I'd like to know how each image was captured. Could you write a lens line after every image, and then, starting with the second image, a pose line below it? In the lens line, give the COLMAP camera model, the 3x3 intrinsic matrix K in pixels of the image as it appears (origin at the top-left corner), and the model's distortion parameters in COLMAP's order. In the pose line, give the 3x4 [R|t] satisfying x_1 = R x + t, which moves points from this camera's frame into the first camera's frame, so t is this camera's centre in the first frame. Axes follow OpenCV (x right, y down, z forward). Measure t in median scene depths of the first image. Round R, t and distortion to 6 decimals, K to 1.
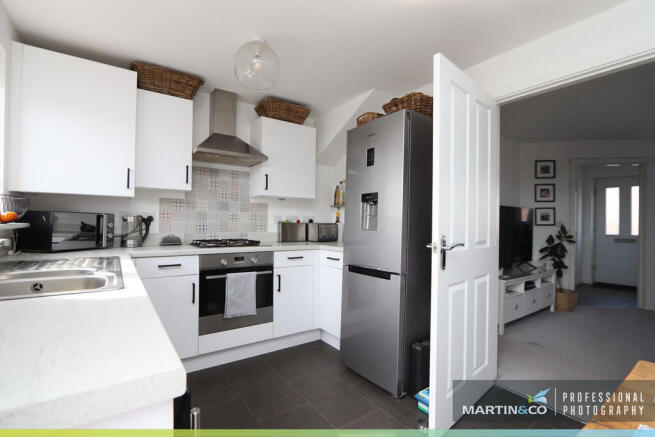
lens RADIAL K [[302.8, 0, 323.6], [0, 302.8, 221.5], [0, 0, 1]] dist [-0.023730, 0.003877]
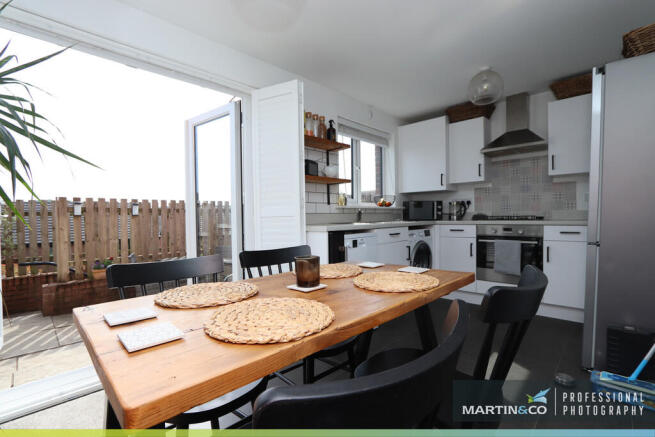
lens RADIAL K [[302.8, 0, 322.2], [0, 302.8, 220.9], [0, 0, 1]] dist [-0.023730, 0.003877]
pose [[0.172741, 0.000380, -0.984967, 0.740105], [0.021106, 0.999769, 0.004087, 0.057337], [0.984741, -0.021494, 0.172693, 0.009551]]
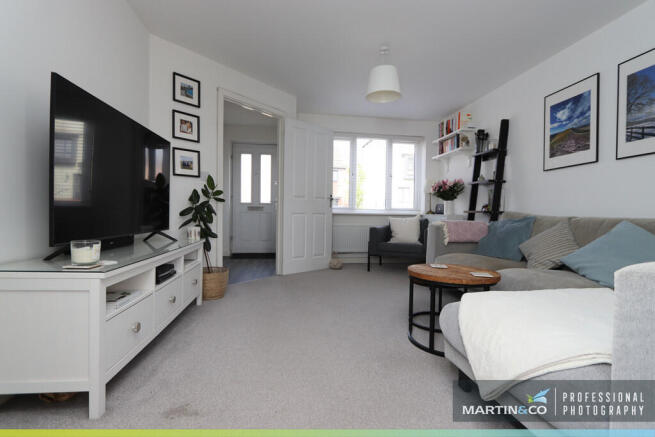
lens RADIAL K [[302.8, 0, 321.0], [0, 302.8, 220.3], [0, 0, 1]] dist [-0.023730, 0.003877]
pose [[0.475055, -0.027957, 0.879512, 0.456202], [-0.011158, 0.999223, 0.037790, 0.128248], [-0.879885, -0.027766, 0.474375, 0.655611]]
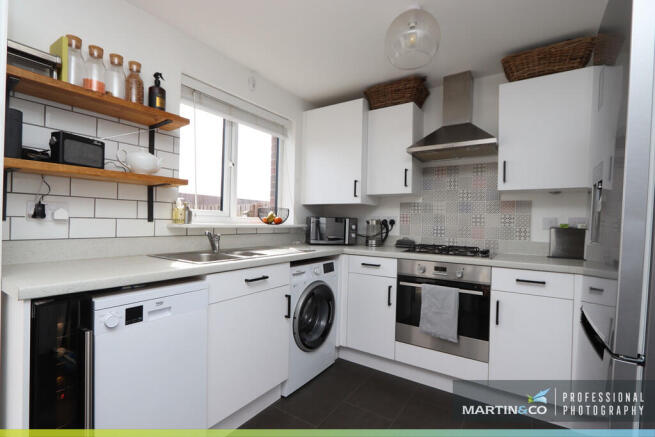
lens RADIAL K [[302.8, 0, 323.1], [0, 302.8, 222.2], [0, 0, 1]] dist [-0.023730, 0.003877]
pose [[0.346869, -0.004296, -0.937904, 0.351497], [-0.012455, 0.999880, -0.009186, 0.003869], [0.937831, 0.014868, 0.346774, 0.354315]]
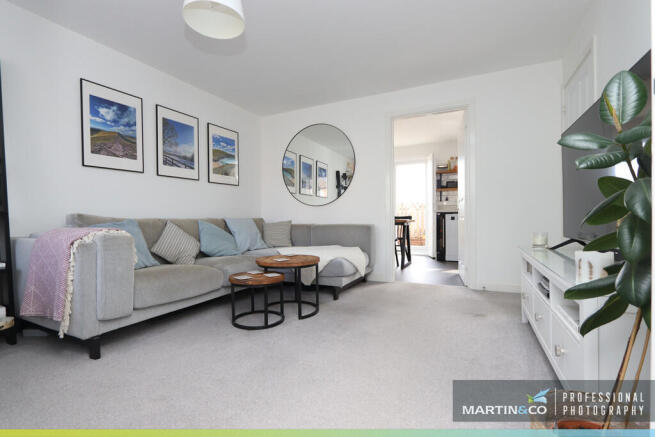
lens RADIAL K [[302.8, 0, 332.2], [0, 302.8, 217.8], [0, 0, 1]] dist [-0.023730, 0.003877]
pose [[-0.874493, -0.007610, -0.484979, 1.537664], [-0.002432, 0.999933, -0.011303, 0.150337], [0.485032, -0.008705, -0.874453, 1.607628]]
